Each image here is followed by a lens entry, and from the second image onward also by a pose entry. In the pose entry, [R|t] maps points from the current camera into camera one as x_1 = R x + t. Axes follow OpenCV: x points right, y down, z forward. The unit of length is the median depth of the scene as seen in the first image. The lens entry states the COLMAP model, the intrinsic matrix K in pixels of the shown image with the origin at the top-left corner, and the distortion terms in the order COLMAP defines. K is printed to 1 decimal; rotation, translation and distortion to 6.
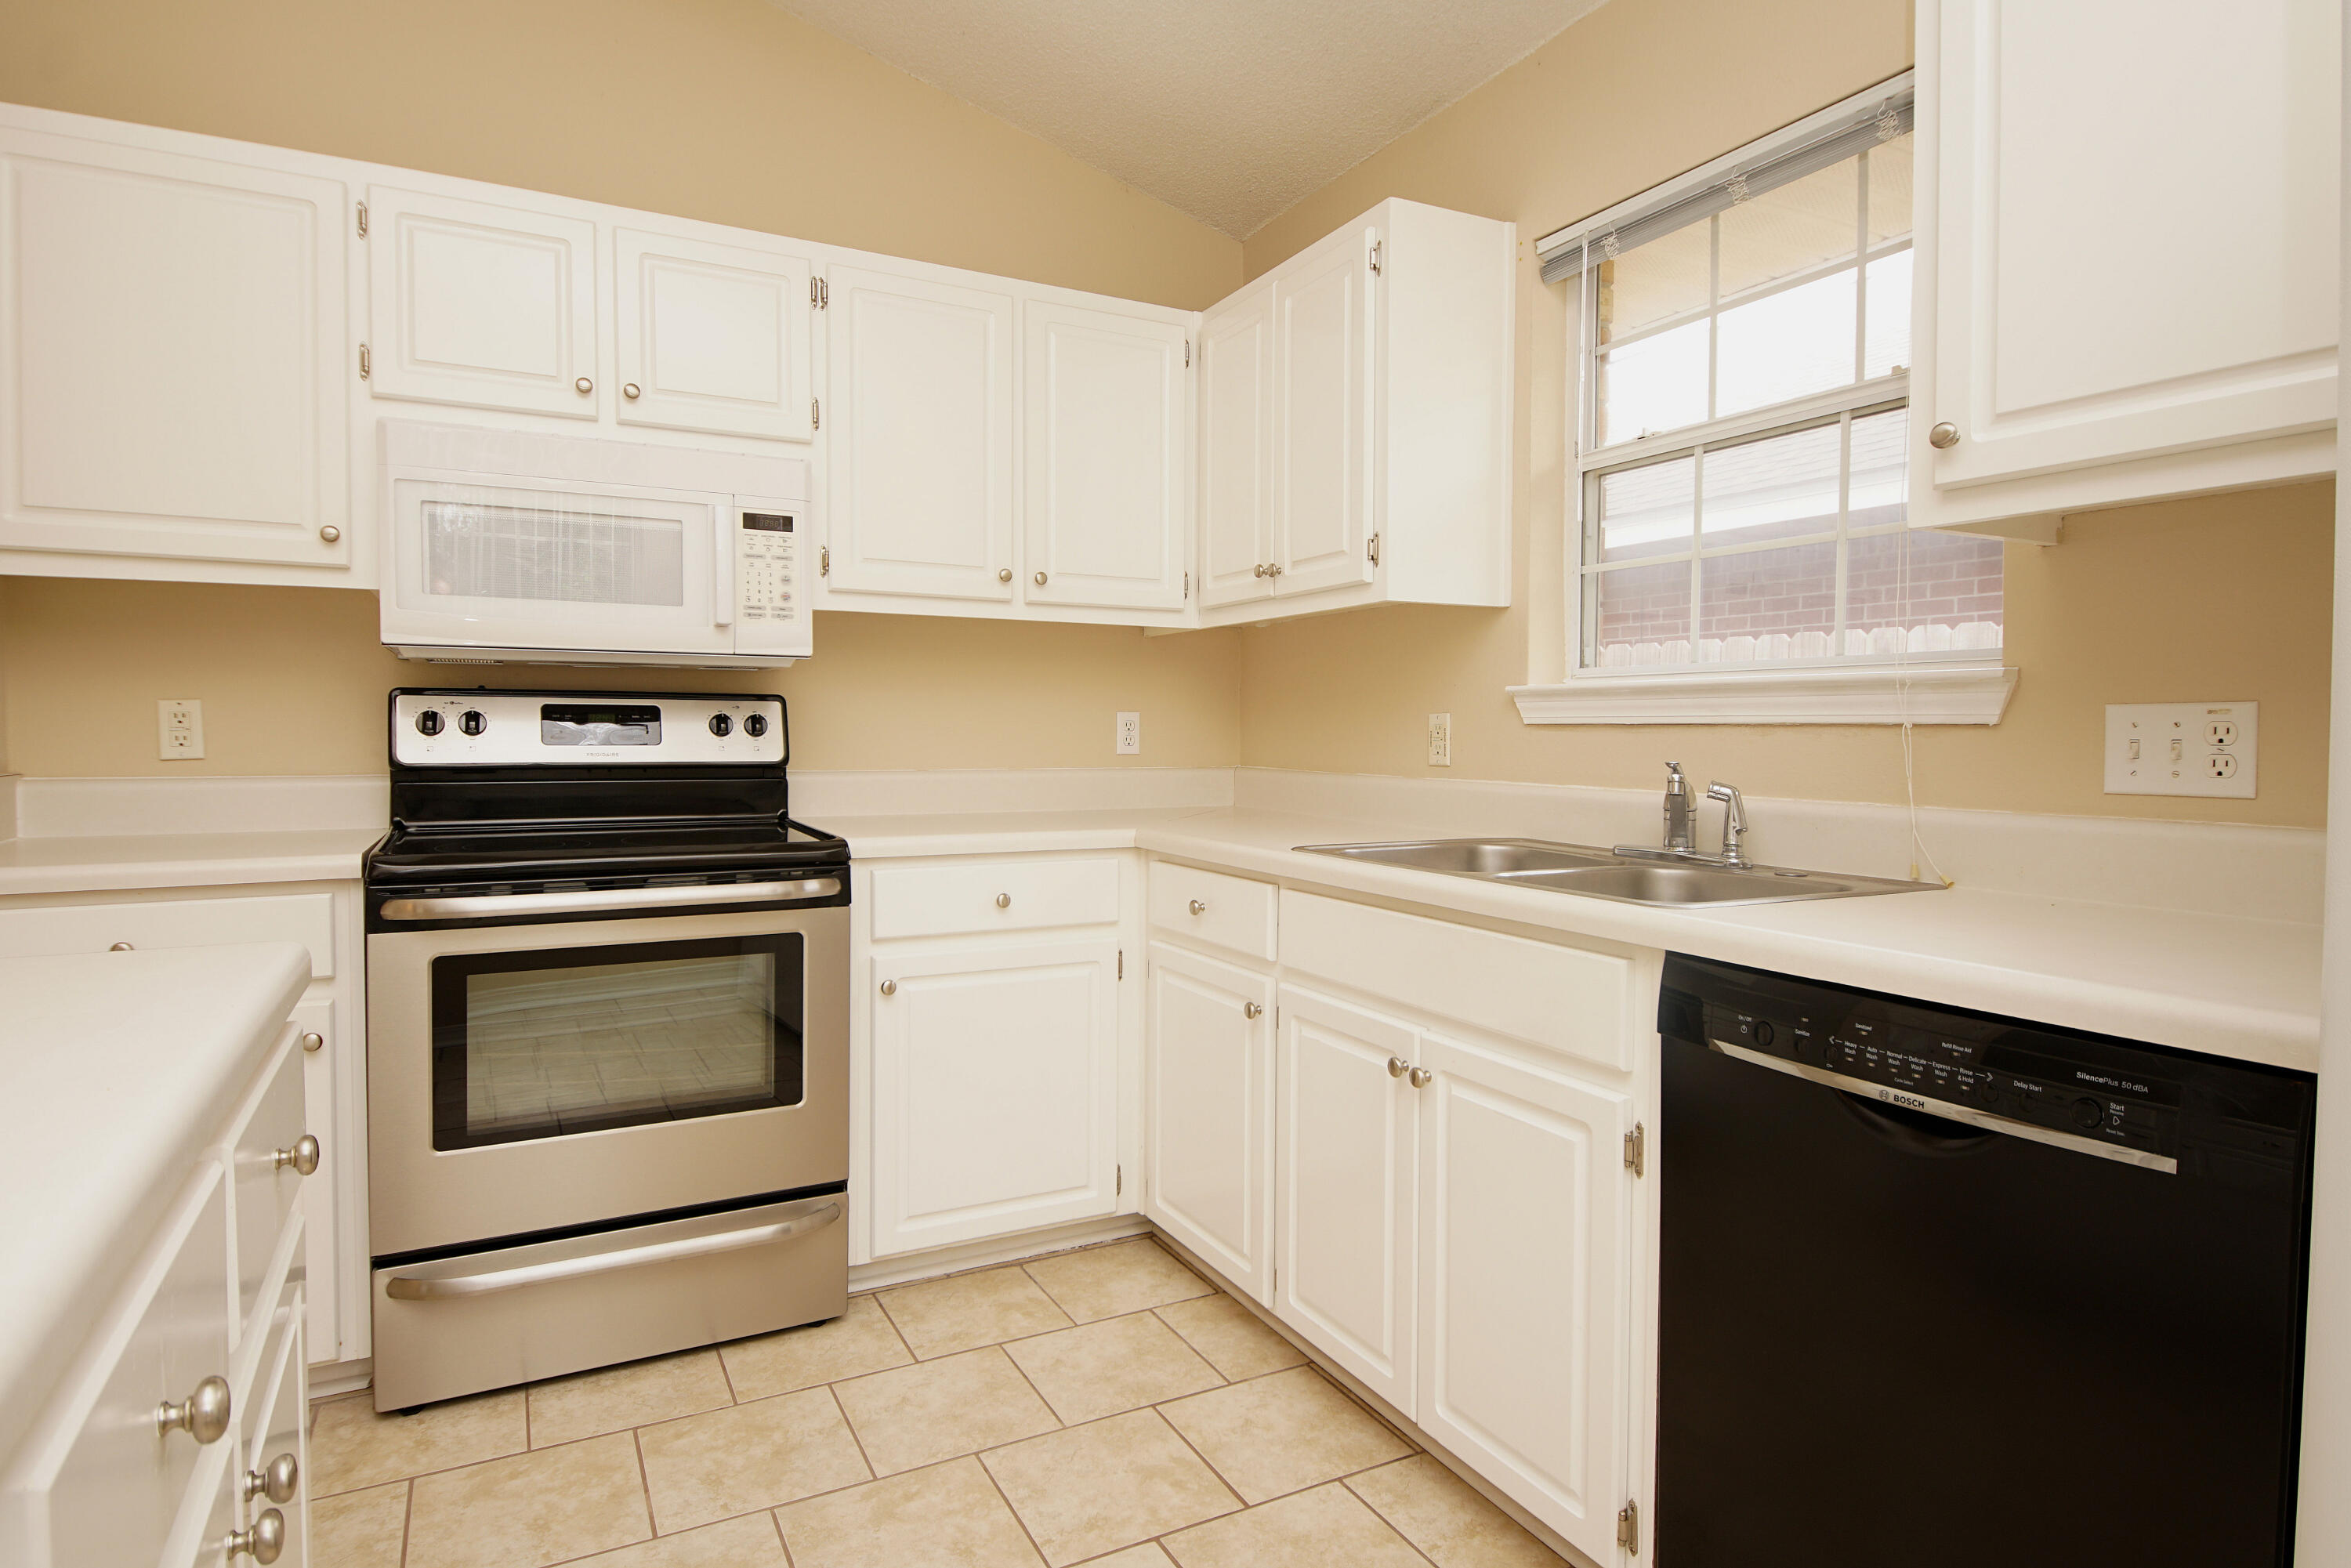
lens RADIAL K [[1259.7, 0, 1151.6], [0, 1259.7, 773.2], [0, 0, 1]] dist [0.036400, -0.034404]
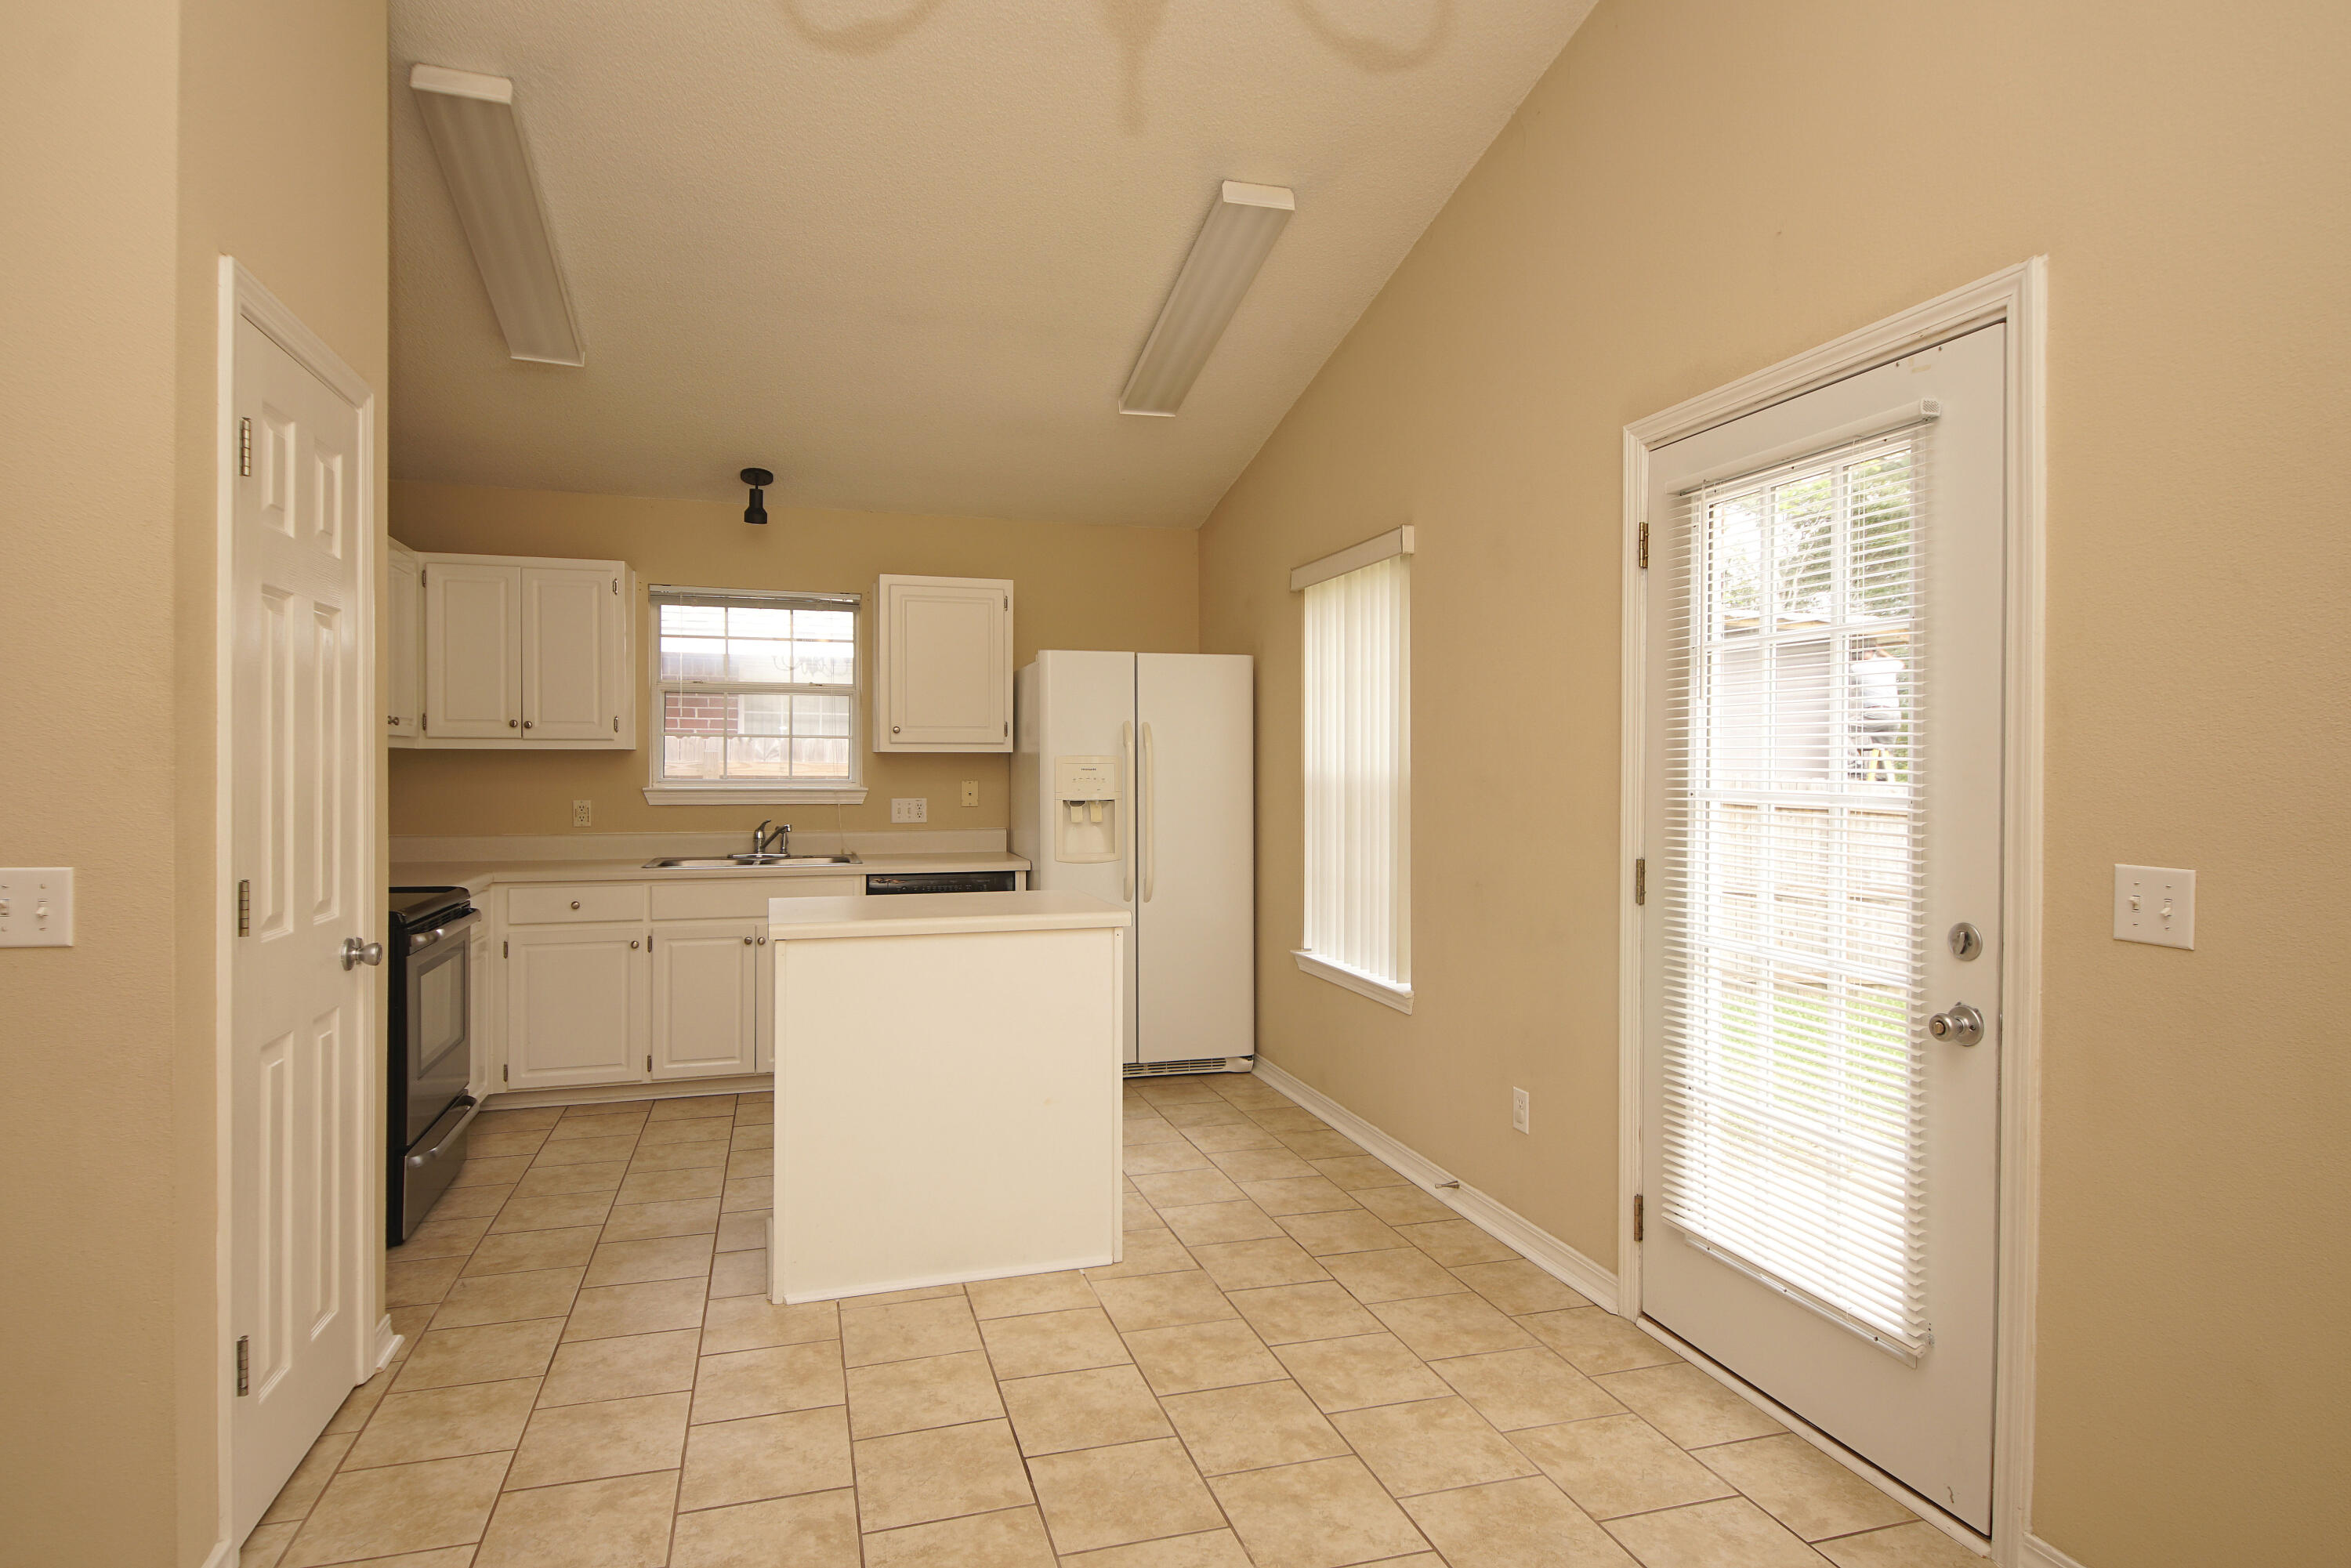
lens RADIAL K [[1259.7, 0, 1151.6], [0, 1259.7, 773.2], [0, 0, 1]] dist [0.036400, -0.034404]
pose [[0.188999, -0.010204, 0.981924, -1.703309], [0.033275, 0.999438, 0.003981, -0.075393], [-0.981413, 0.031921, 0.189233, -0.256496]]
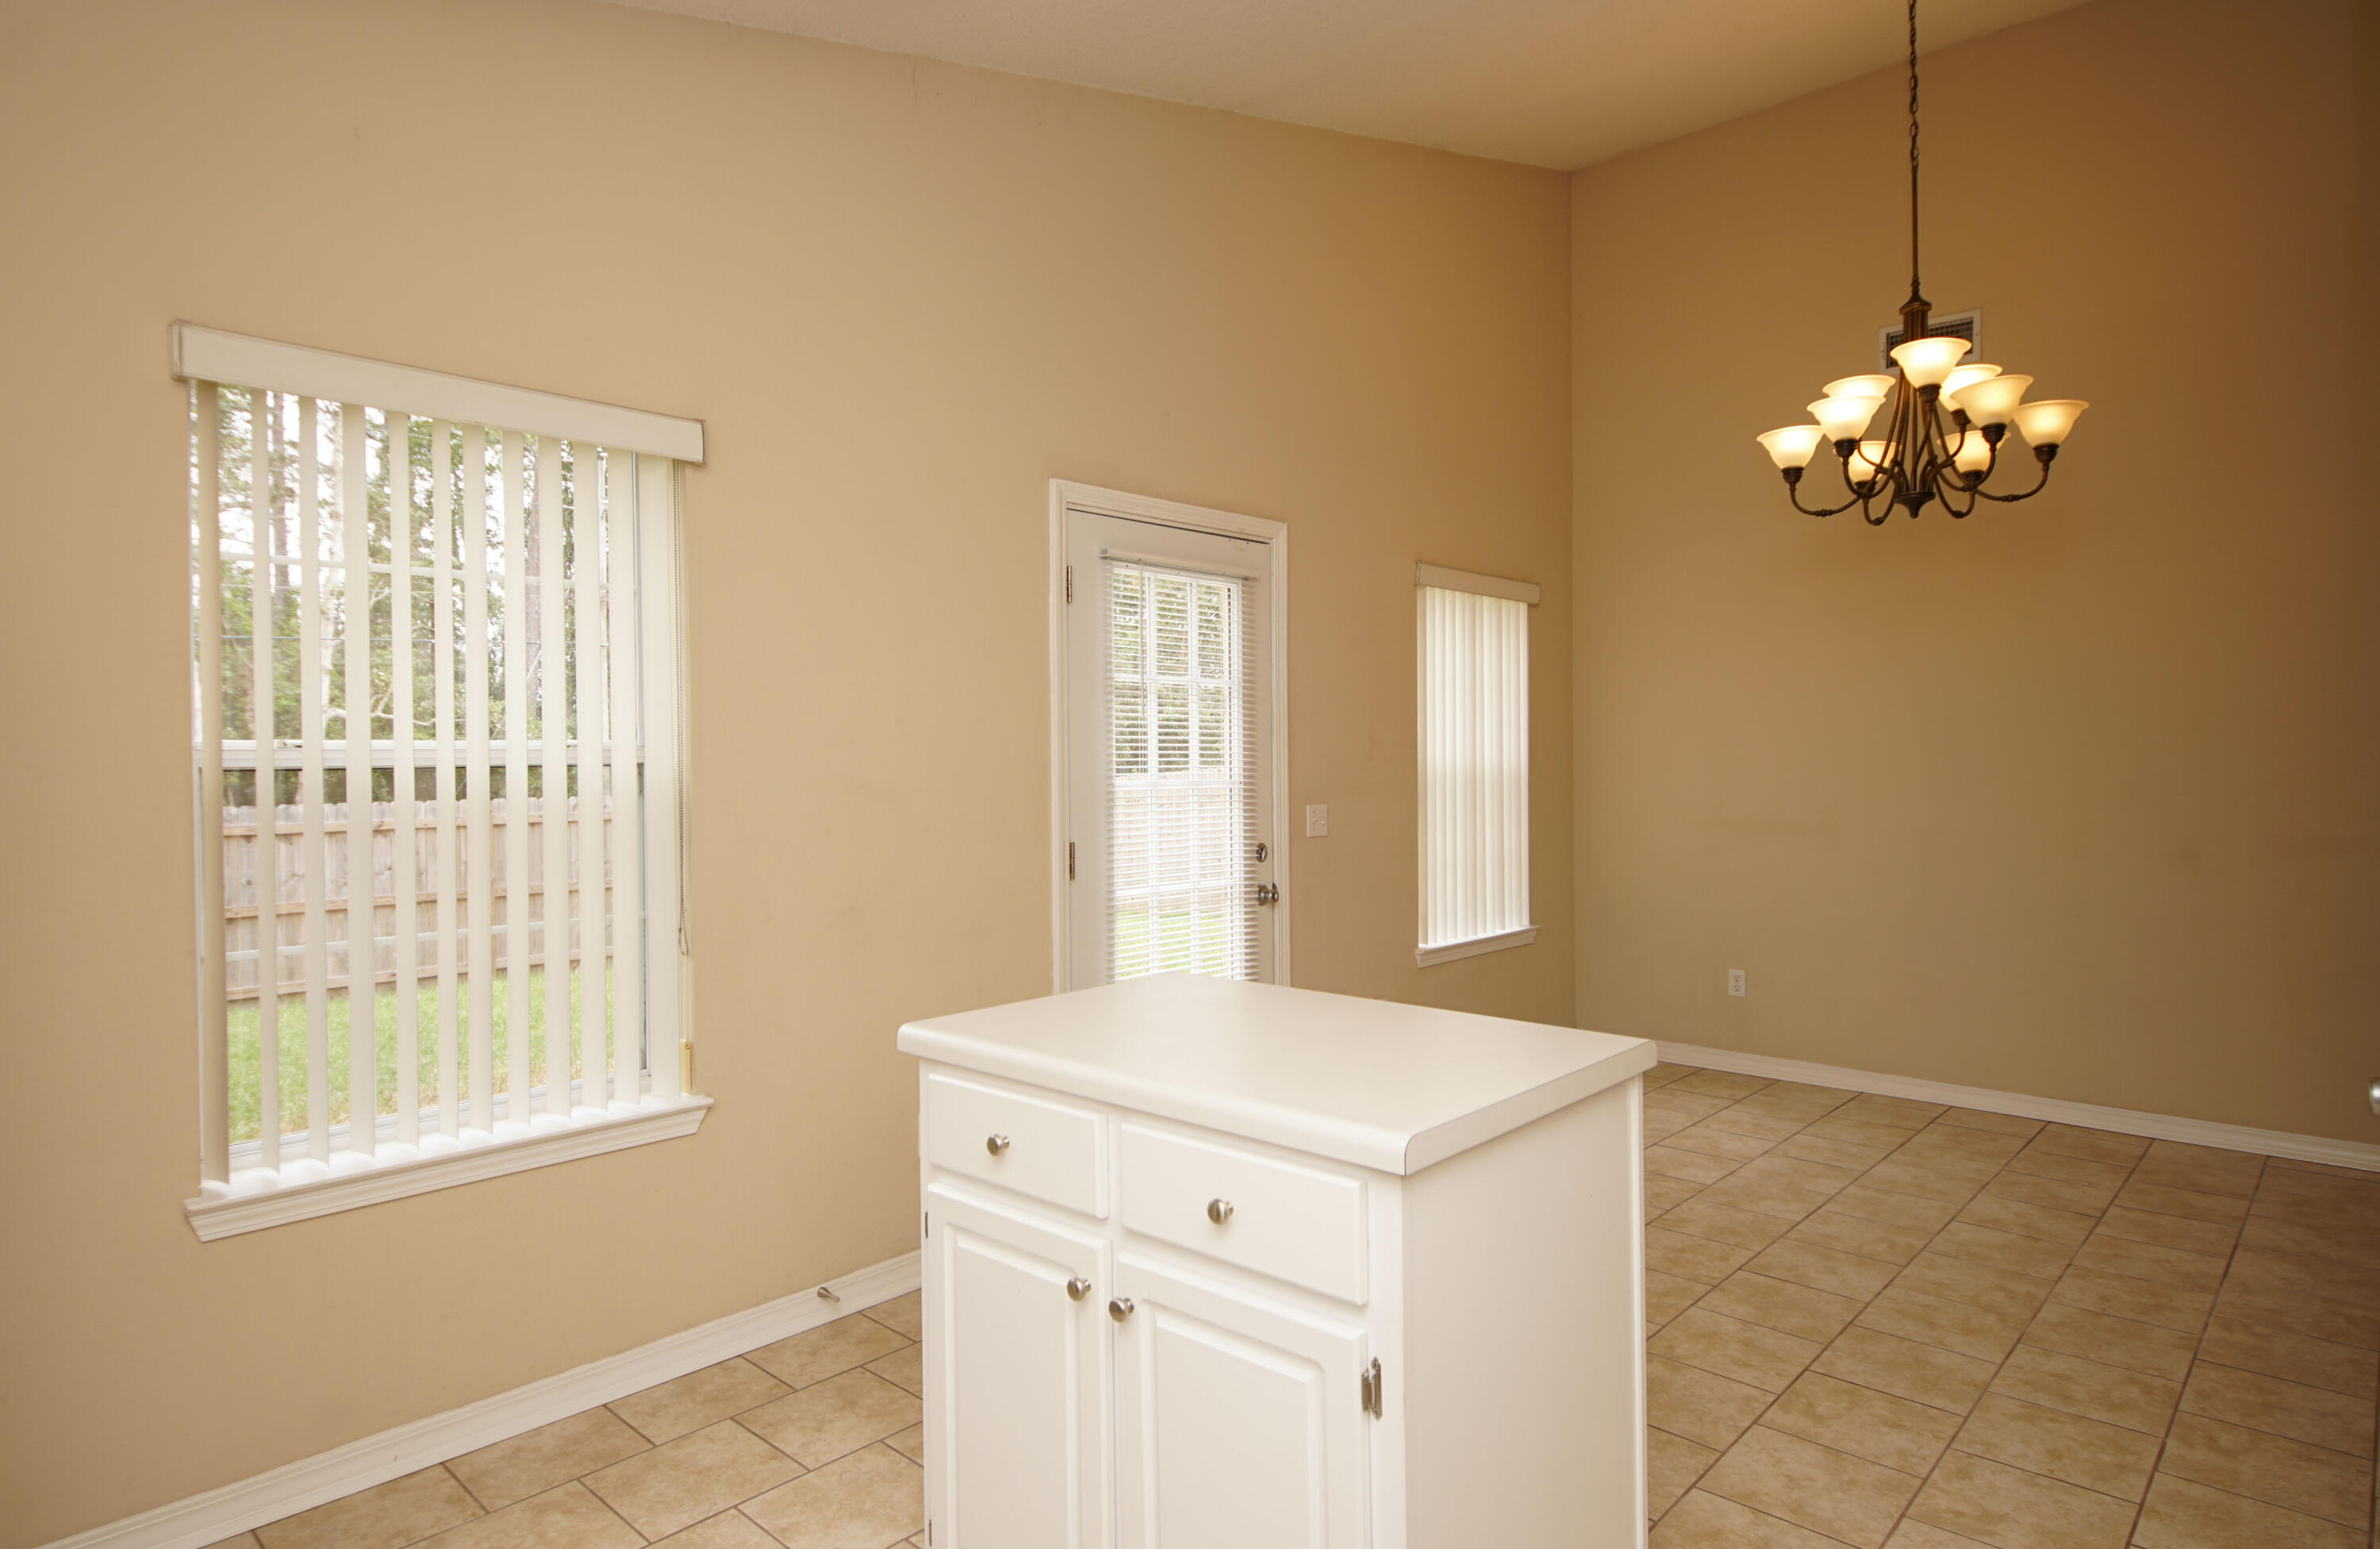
lens RADIAL K [[1300.1, 0, 1170.2], [0, 1300.1, 768.0], [0, 0, 1]] dist [0.031718, -0.032599]
pose [[-0.942536, 0.004994, -0.334066, -0.030426], [-0.009827, 0.999041, 0.042660, -0.124571], [0.333959, 0.043491, -0.941584, 0.971716]]
